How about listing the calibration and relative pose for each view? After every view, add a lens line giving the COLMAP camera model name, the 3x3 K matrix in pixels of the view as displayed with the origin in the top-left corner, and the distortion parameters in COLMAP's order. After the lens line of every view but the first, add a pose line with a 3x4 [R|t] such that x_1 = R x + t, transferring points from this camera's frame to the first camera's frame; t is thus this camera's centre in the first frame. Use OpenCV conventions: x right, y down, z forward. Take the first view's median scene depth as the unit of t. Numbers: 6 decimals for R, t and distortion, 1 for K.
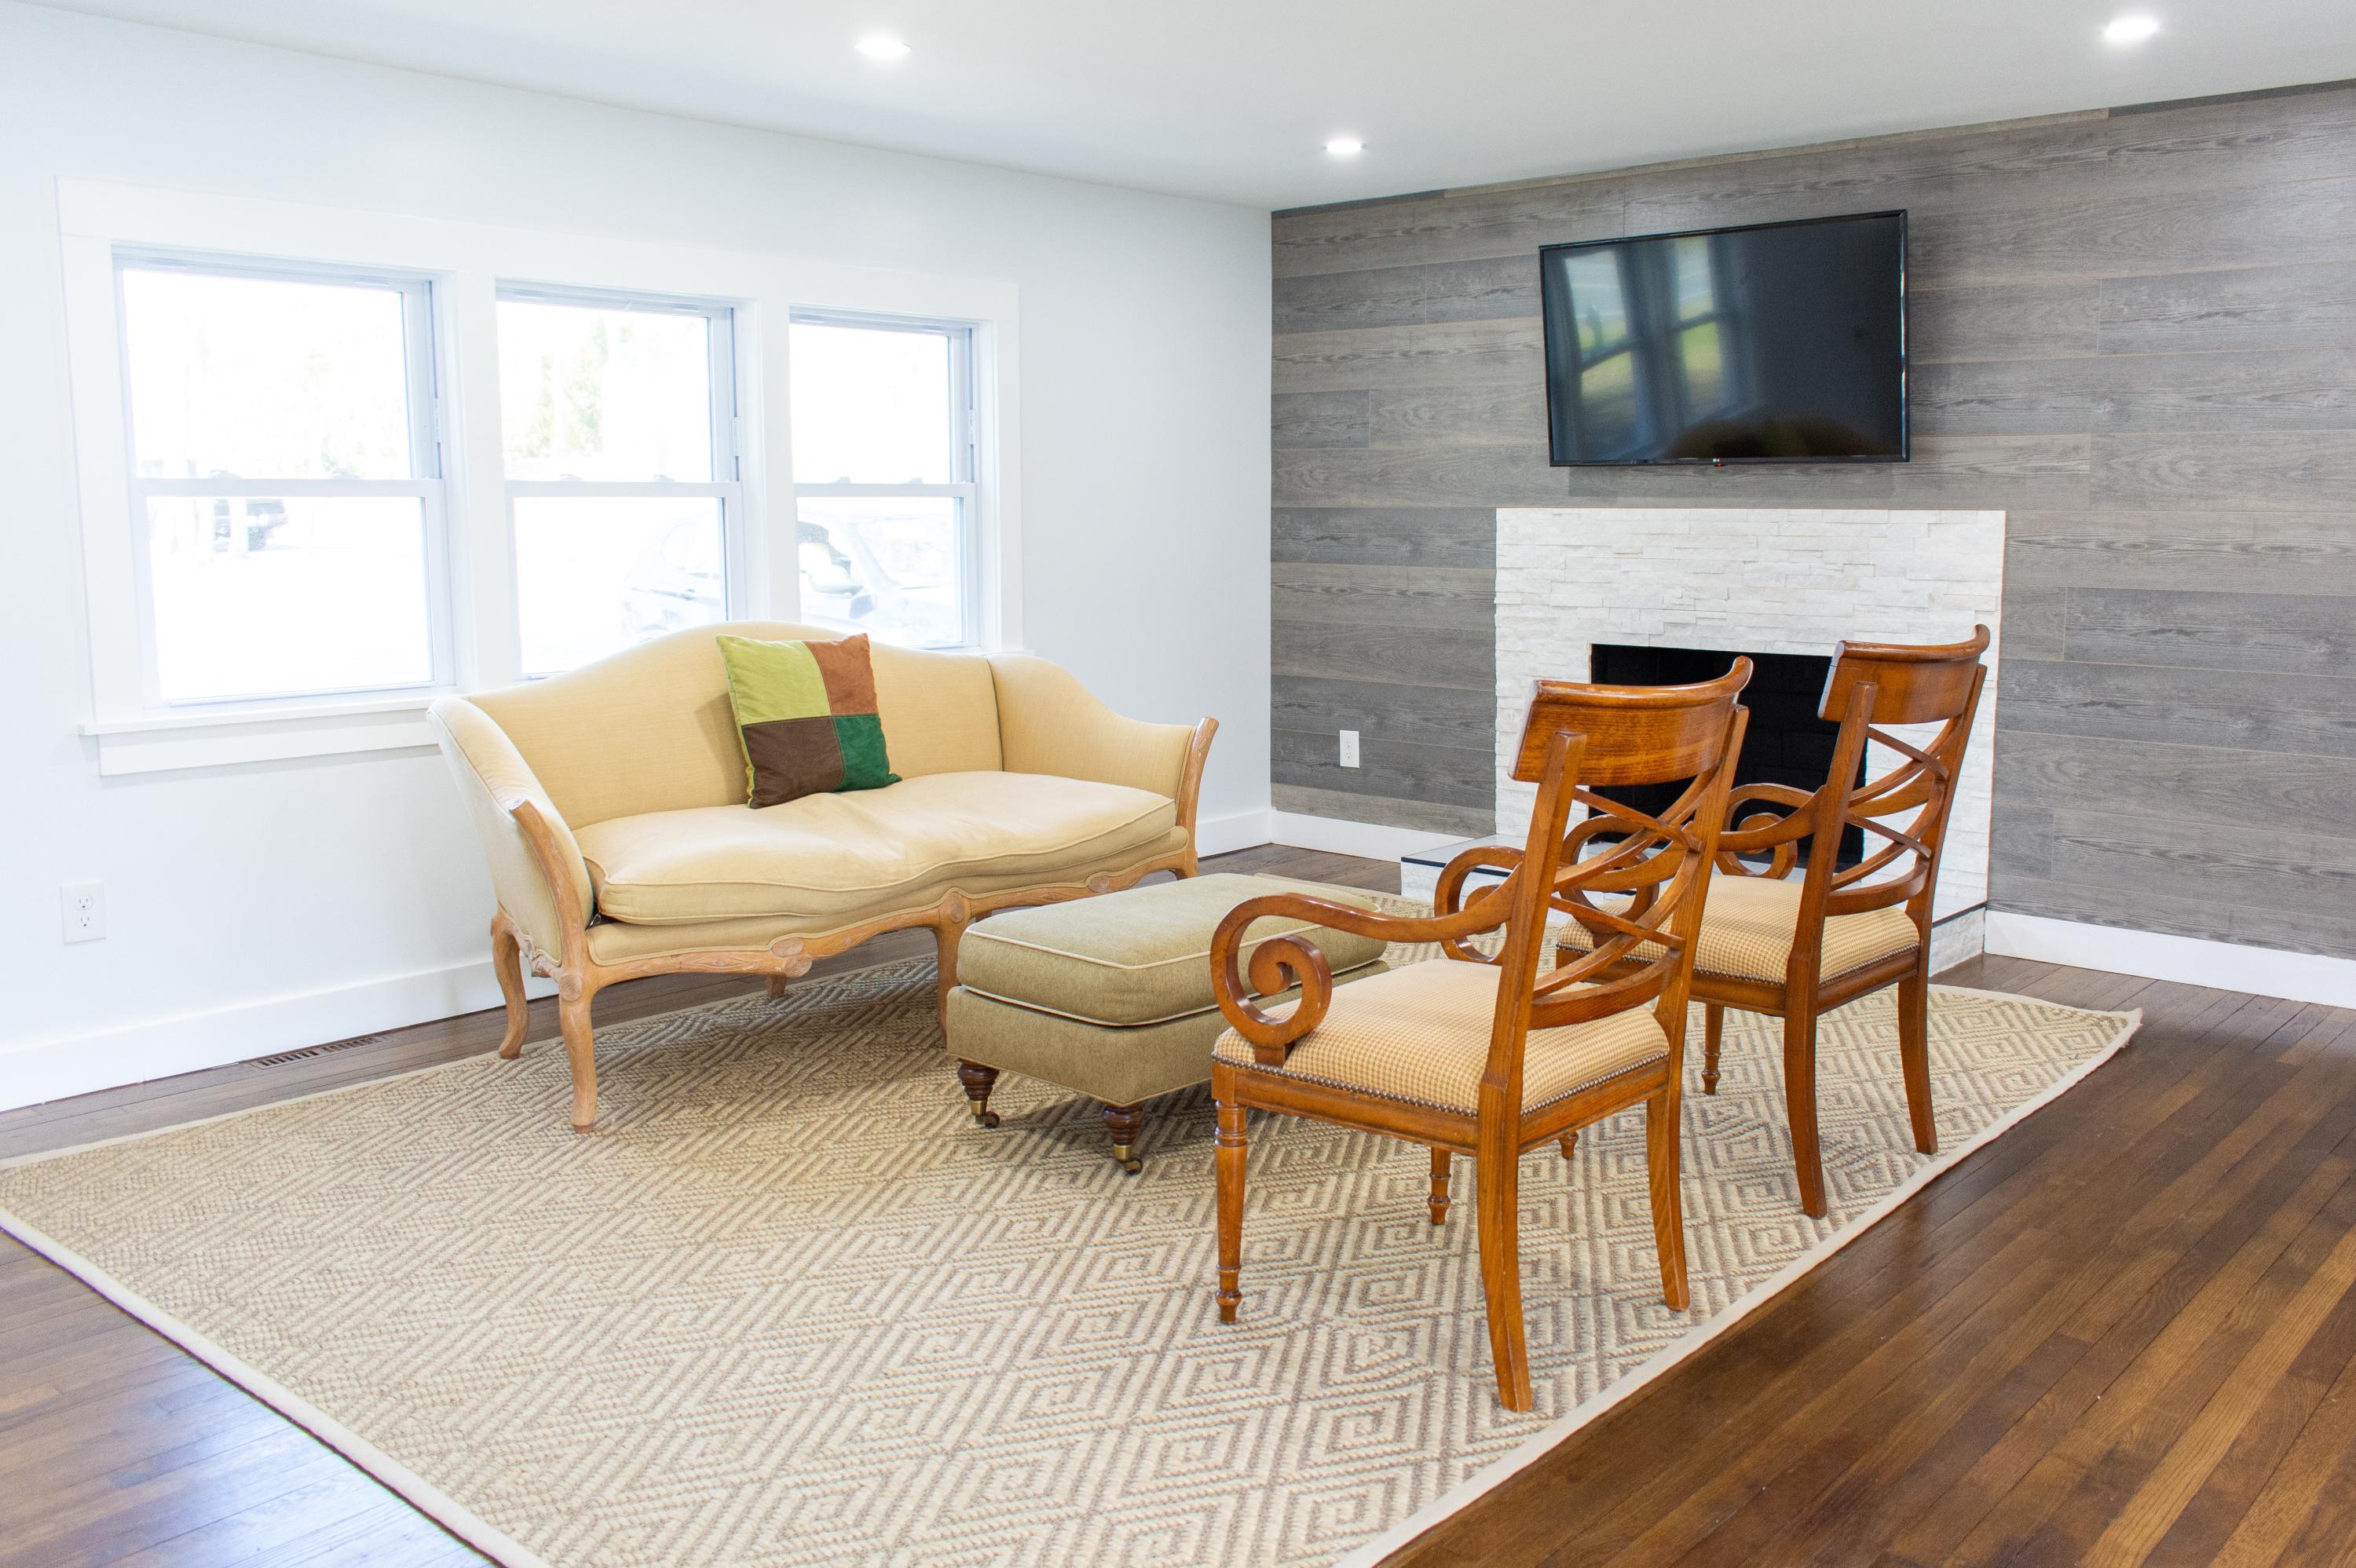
lens RADIAL K [[1938.3, 0, 1284.2], [0, 1938.3, 723.5], [0, 0, 1]] dist [0.010365, -0.001453]
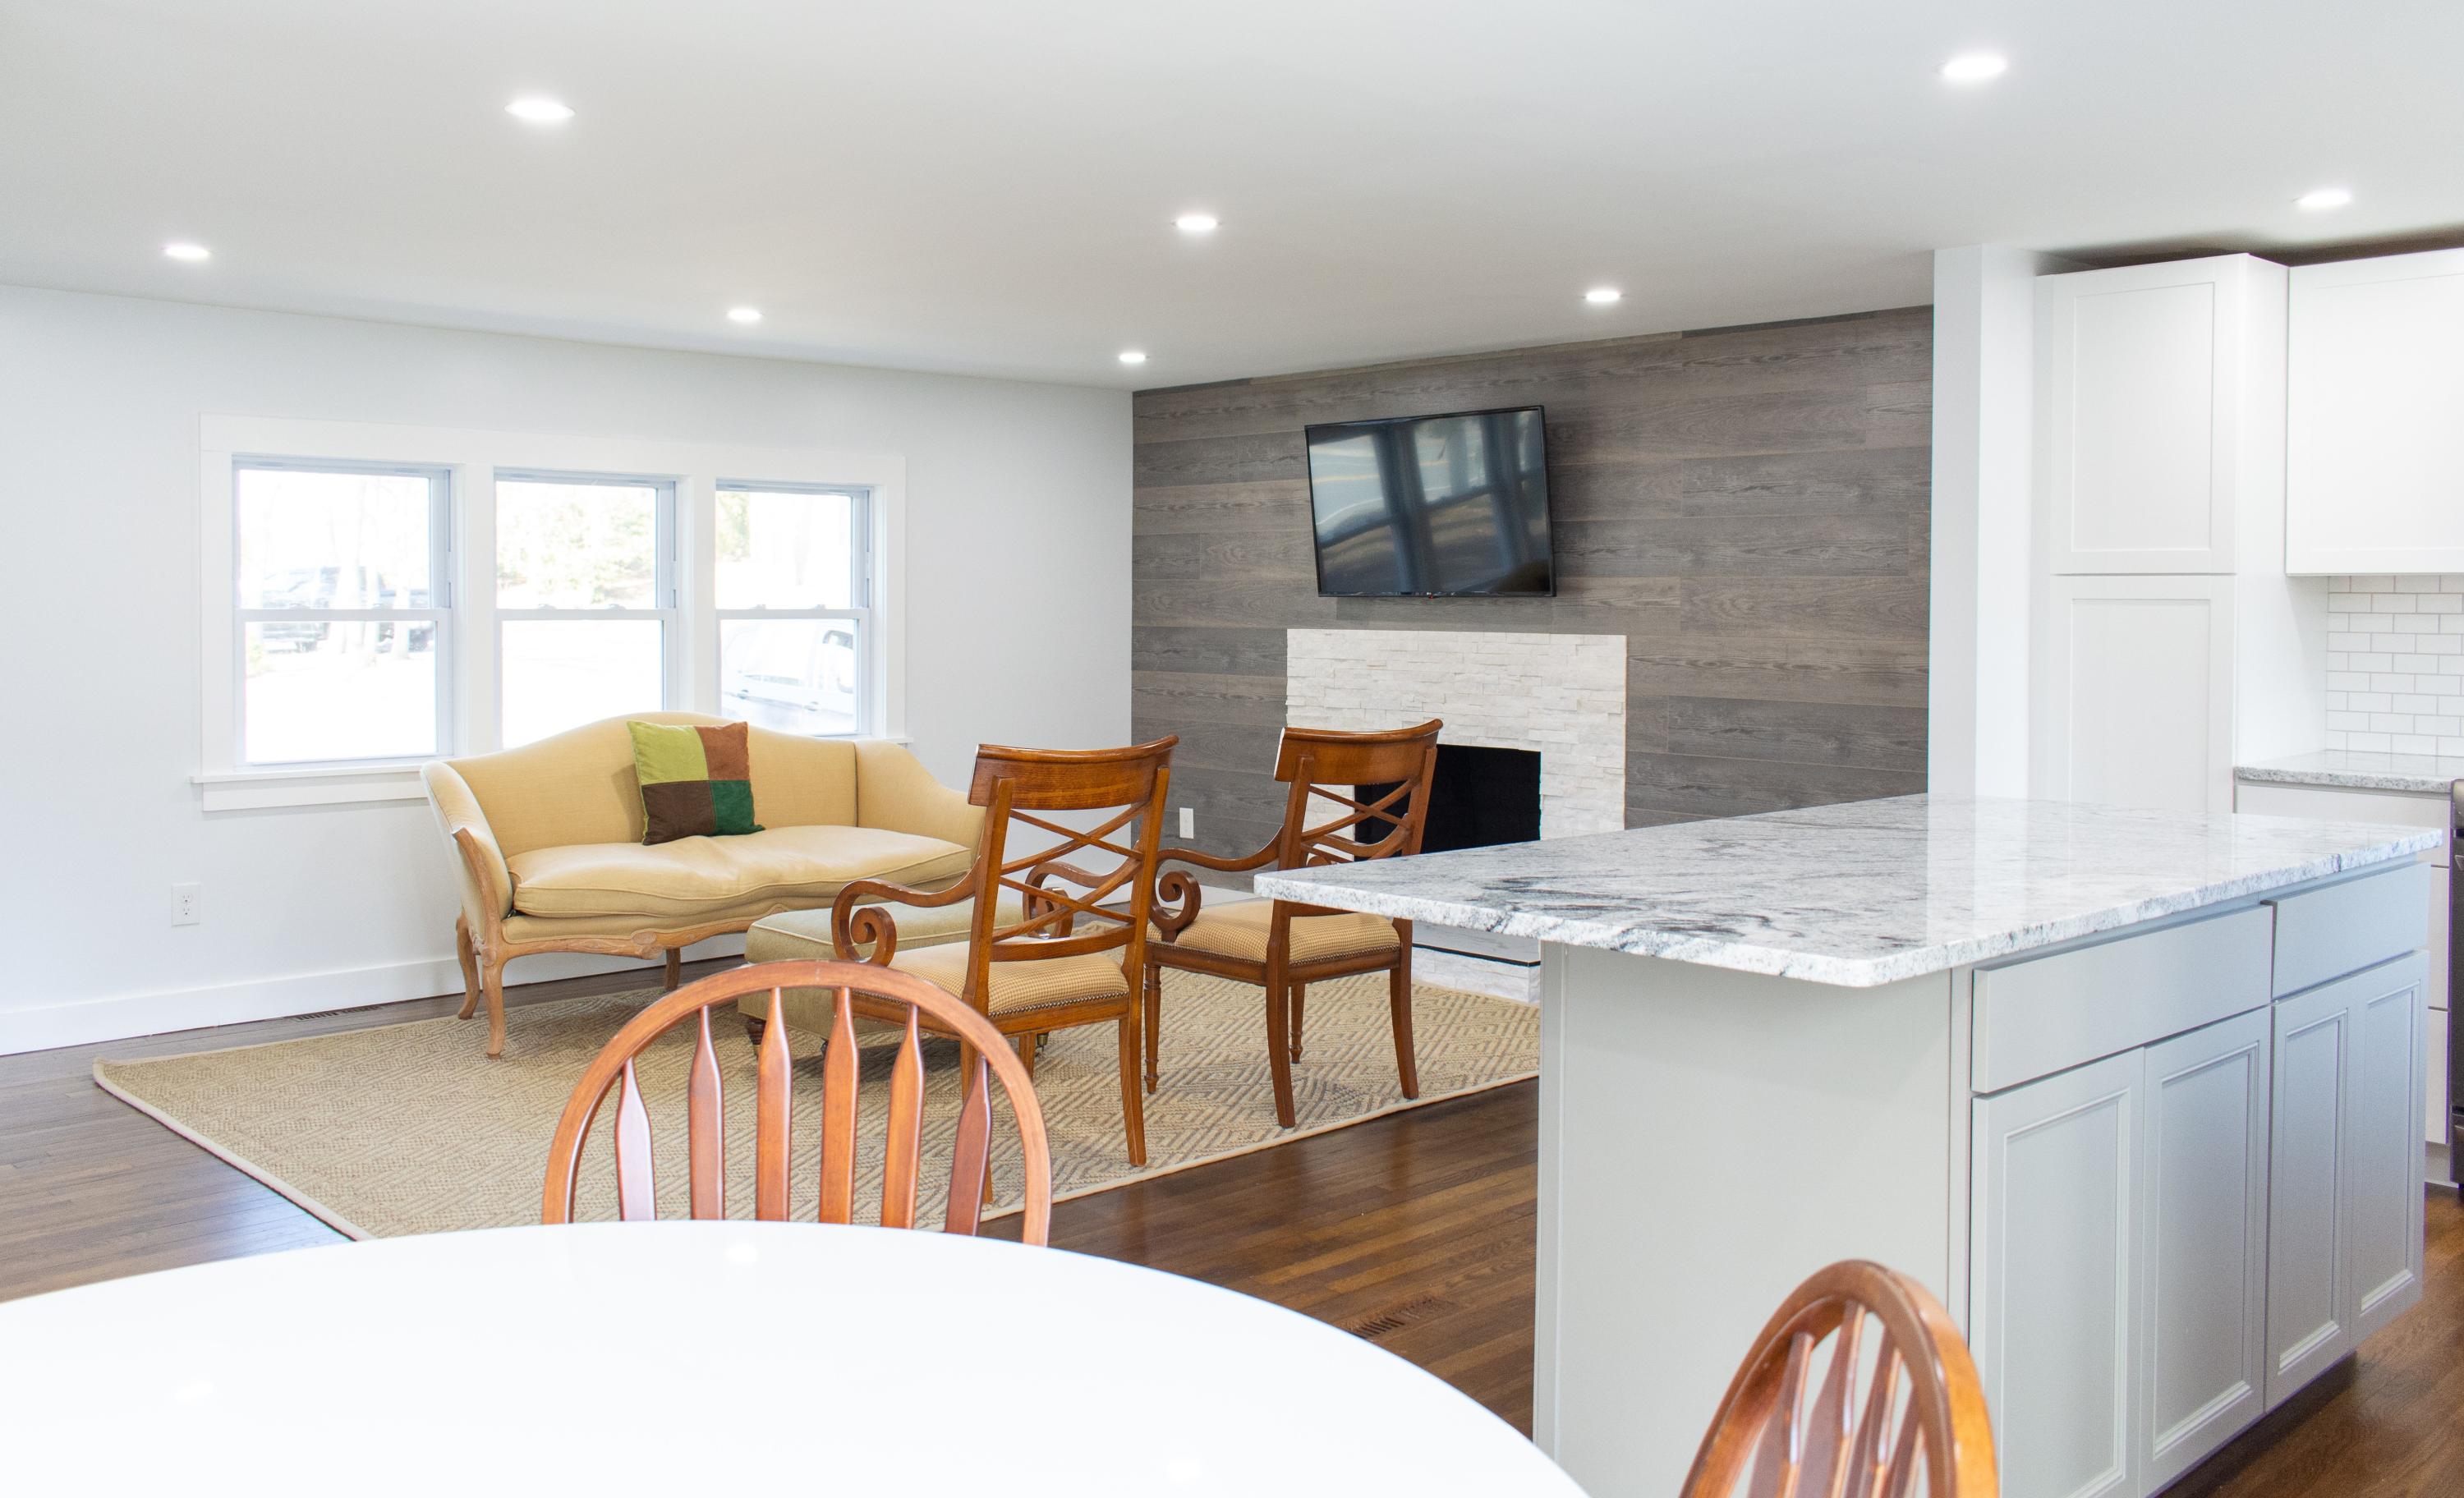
lens RADIAL K [[2002.6, 0, 1225.5], [0, 2002.6, 641.9], [0, 0, 1]] dist [0.007925, -0.001564]
pose [[0.993955, 0.005802, -0.109636, 0.257926], [-0.016230, 0.995396, -0.094465, 0.023992], [0.108583, 0.095673, 0.989473, -0.339879]]
